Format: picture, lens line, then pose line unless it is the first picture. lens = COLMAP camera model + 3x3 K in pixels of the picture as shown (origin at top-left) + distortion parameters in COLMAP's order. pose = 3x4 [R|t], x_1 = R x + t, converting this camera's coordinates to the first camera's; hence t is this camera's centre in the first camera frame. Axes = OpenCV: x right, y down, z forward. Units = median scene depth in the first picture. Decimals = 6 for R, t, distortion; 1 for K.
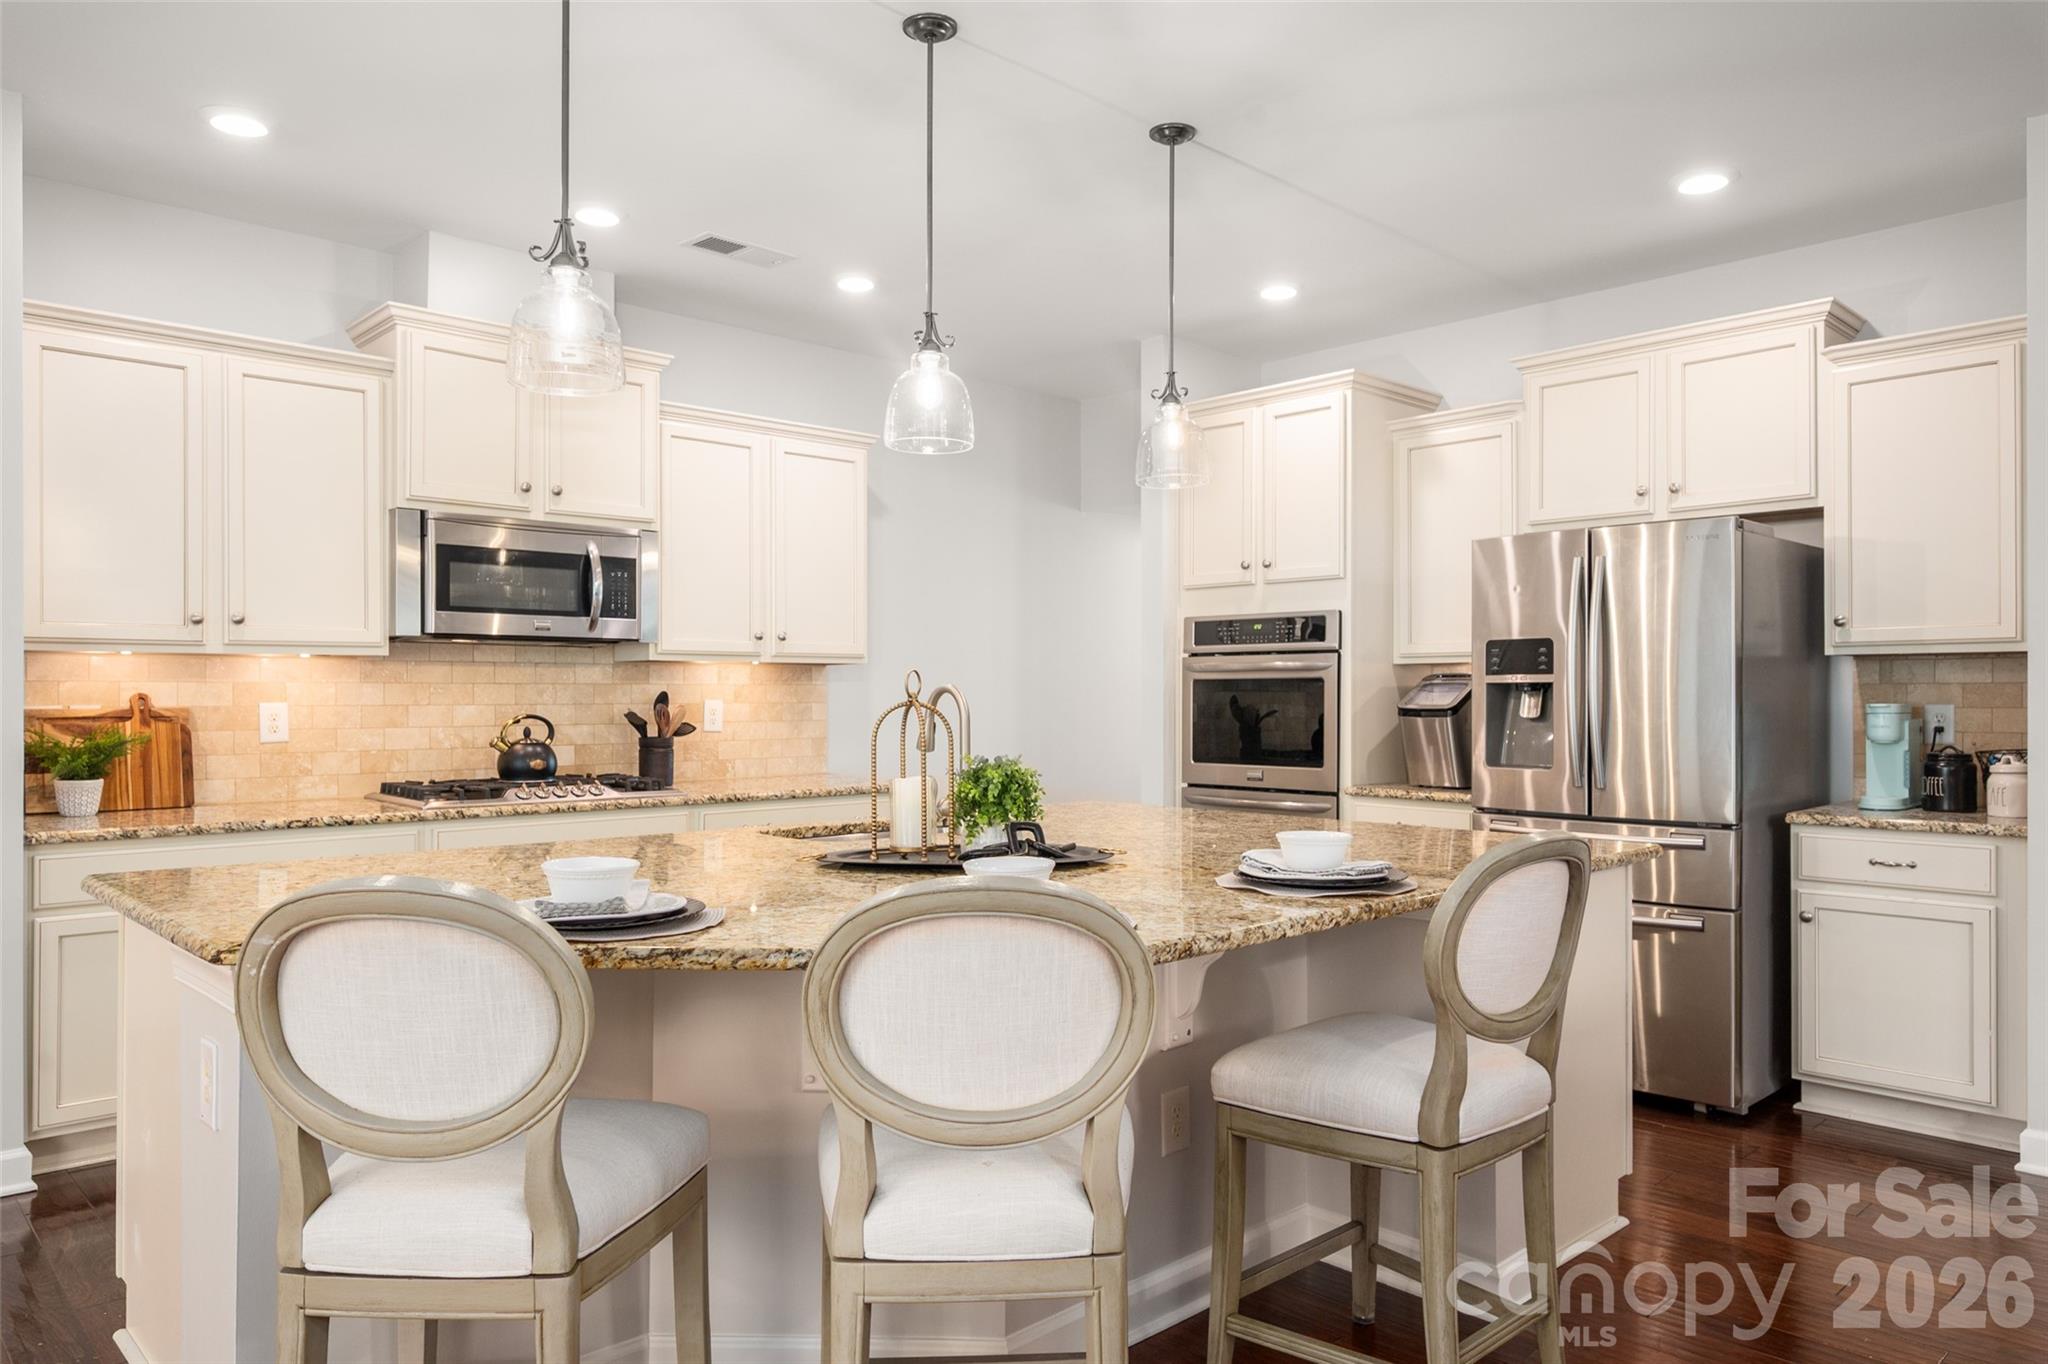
lens RADIAL K [[1335.7, 0, 1022.5], [0, 1335.7, 686.0], [0, 0, 1]] dist [-0.004244, -0.000022]
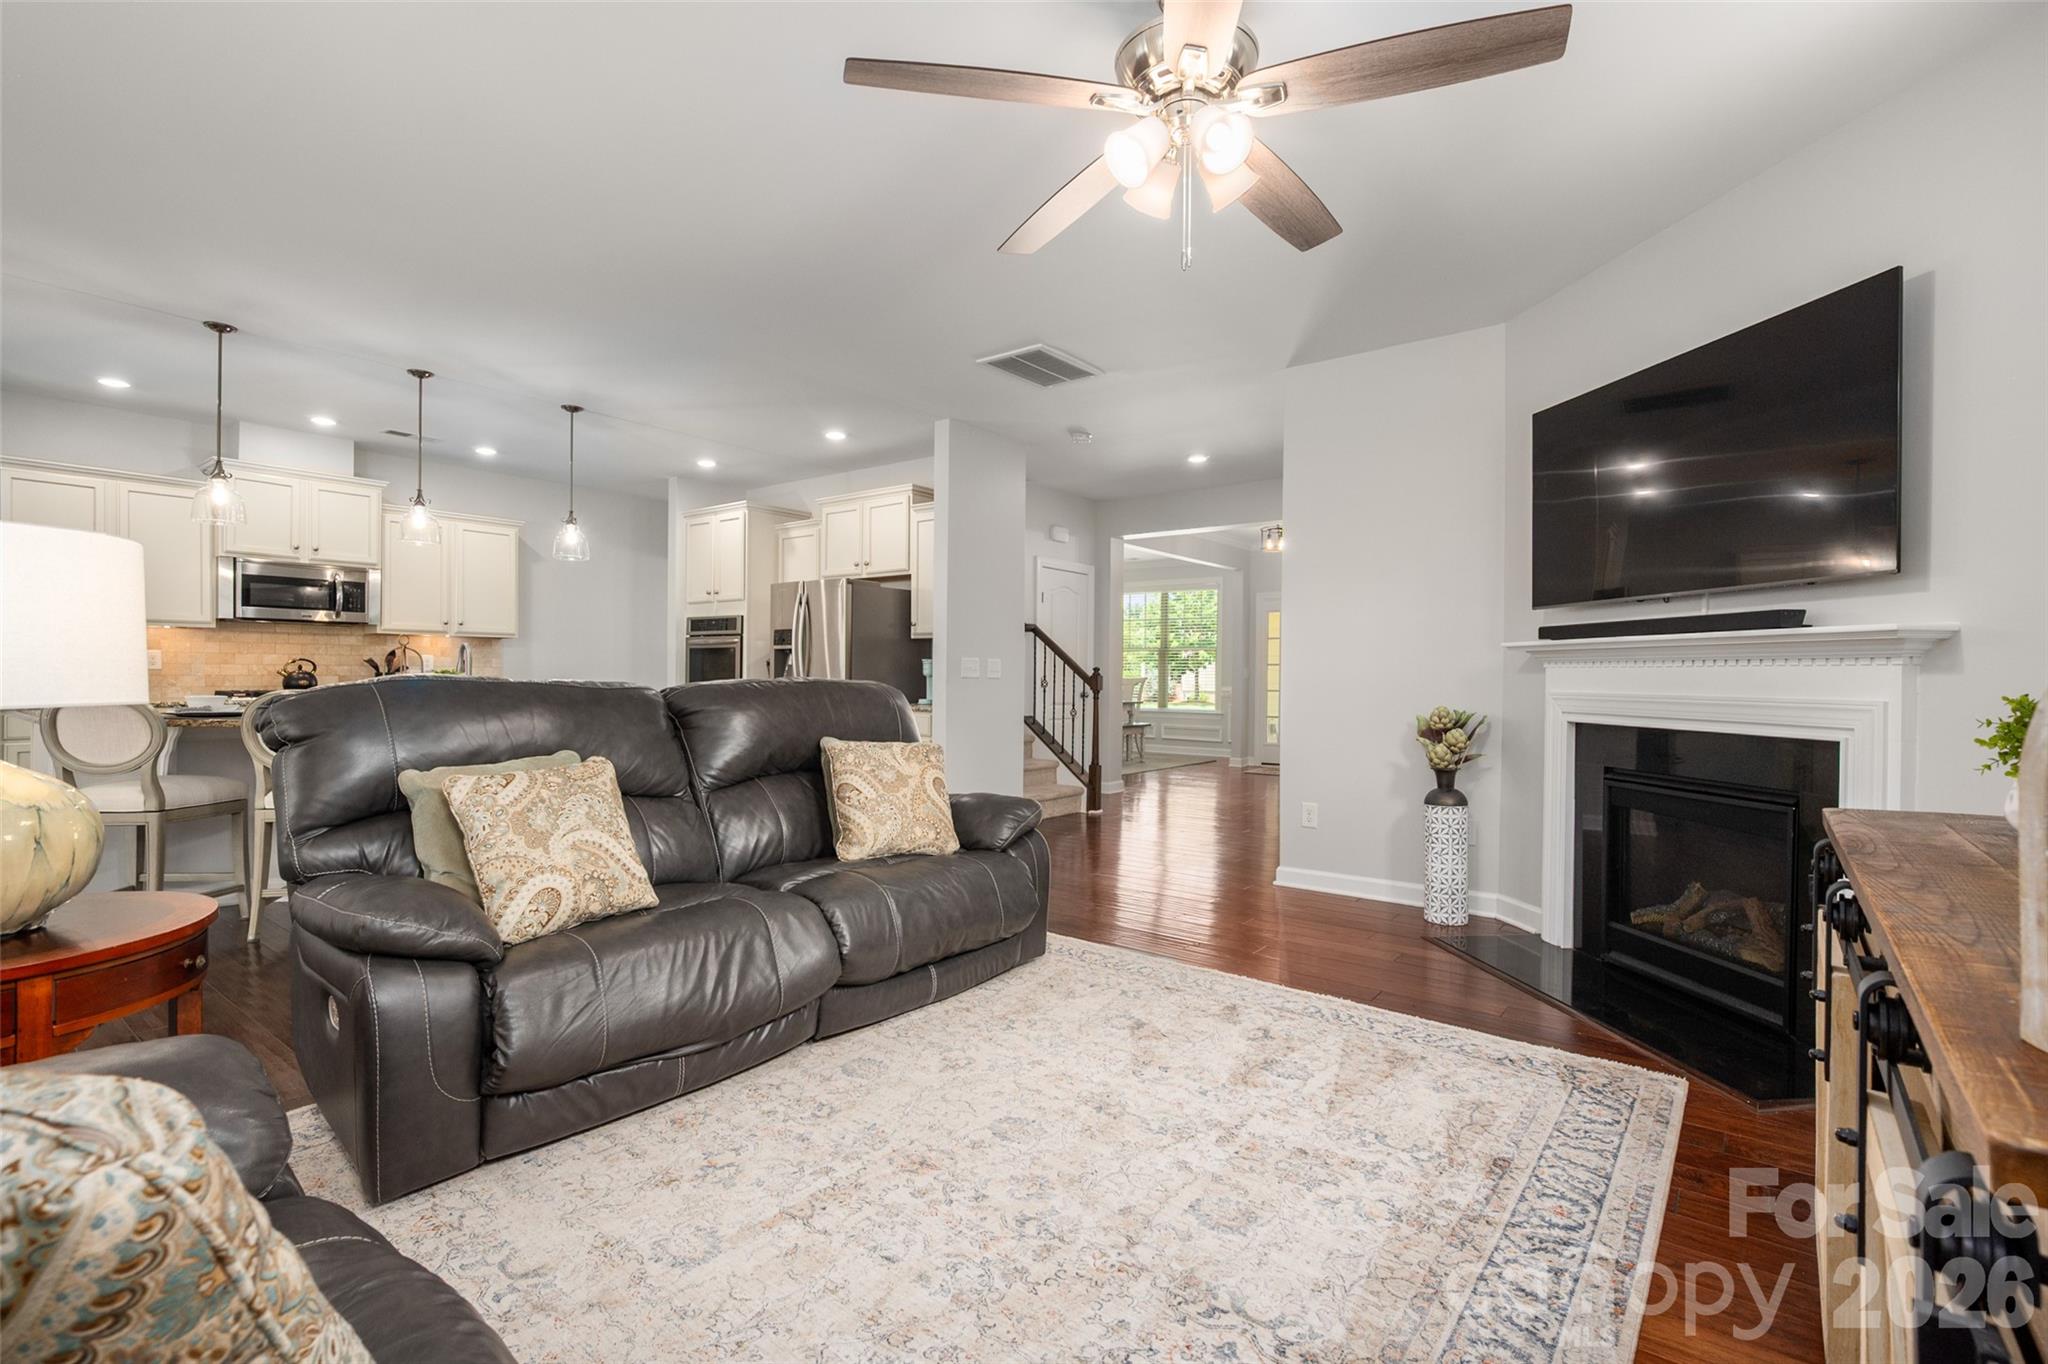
lens RADIAL K [[916.0, 0, 1027.0], [0, 916.0, 680.3], [0, 0, 1]] dist [-0.006965, 0.000200]
pose [[0.986986, 0.008626, 0.160577, 0.487314], [-0.010952, 0.999847, 0.013605, 0.022912], [-0.160435, -0.015187, 0.986930, -0.535323]]
